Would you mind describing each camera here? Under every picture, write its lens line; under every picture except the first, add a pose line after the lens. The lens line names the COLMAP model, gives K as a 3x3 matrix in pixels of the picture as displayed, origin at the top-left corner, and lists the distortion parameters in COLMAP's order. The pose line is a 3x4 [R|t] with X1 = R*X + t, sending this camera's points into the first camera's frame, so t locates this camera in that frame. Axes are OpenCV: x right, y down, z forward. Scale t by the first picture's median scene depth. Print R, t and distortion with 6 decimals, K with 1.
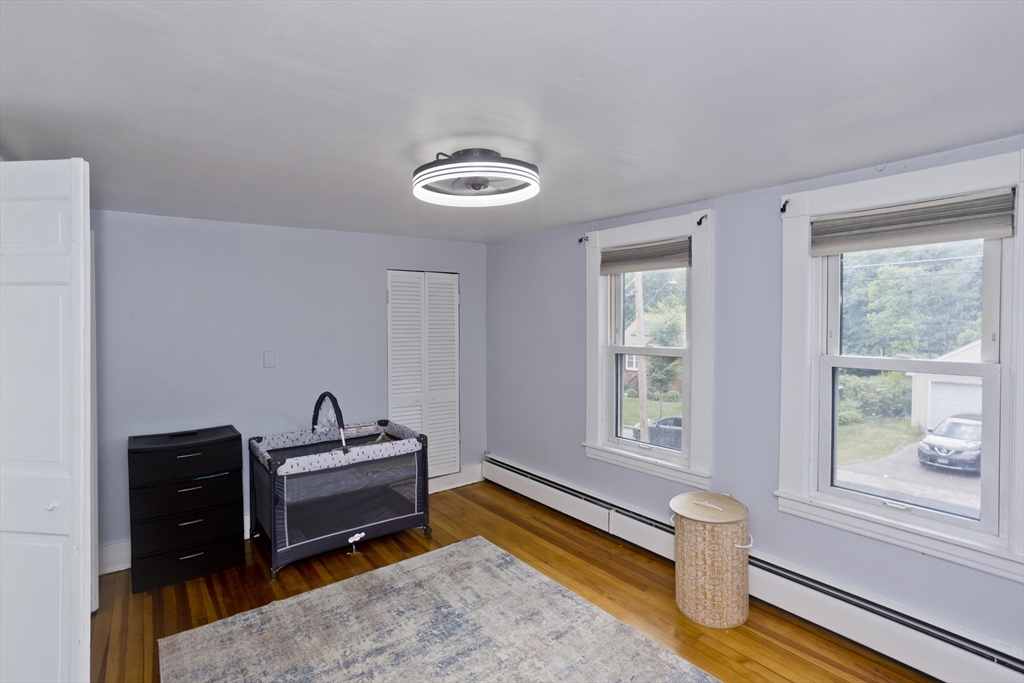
lens RADIAL K [[495.7, 0, 516.0], [0, 495.7, 330.6], [0, 0, 1]] dist [-0.055752, 0.024819]
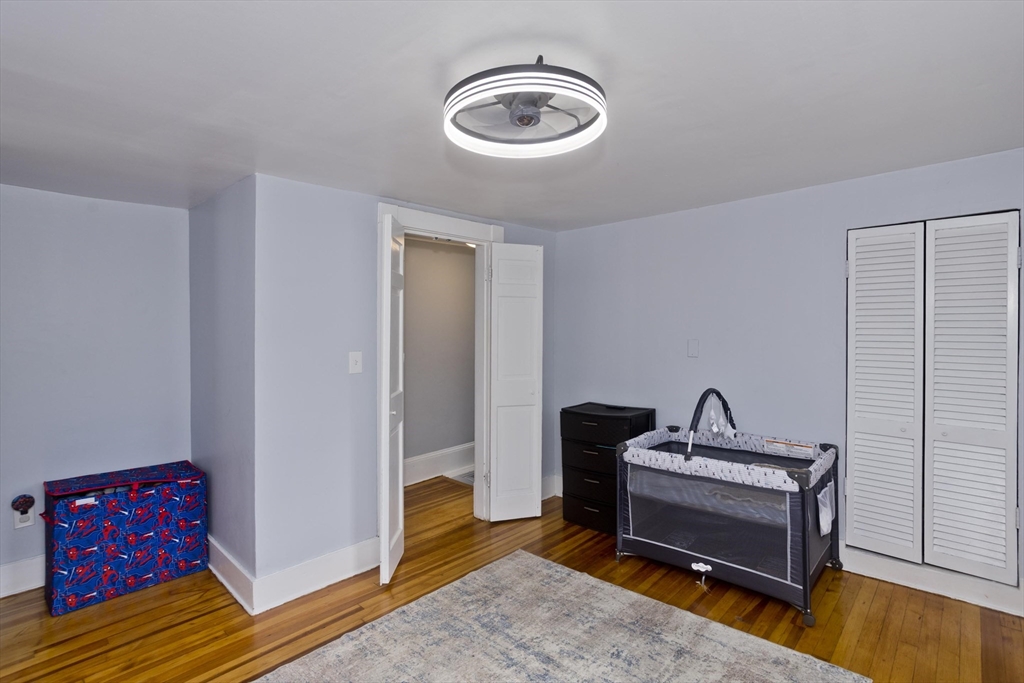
lens RADIAL K [[495.7, 0, 516.0], [0, 495.7, 330.6], [0, 0, 1]] dist [-0.055752, 0.024819]
pose [[0.160415, 0.002276, -0.987047, 0.472568], [-0.009121, 0.999958, 0.000823, 0.030117], [0.987008, 0.008871, 0.160429, 0.610738]]
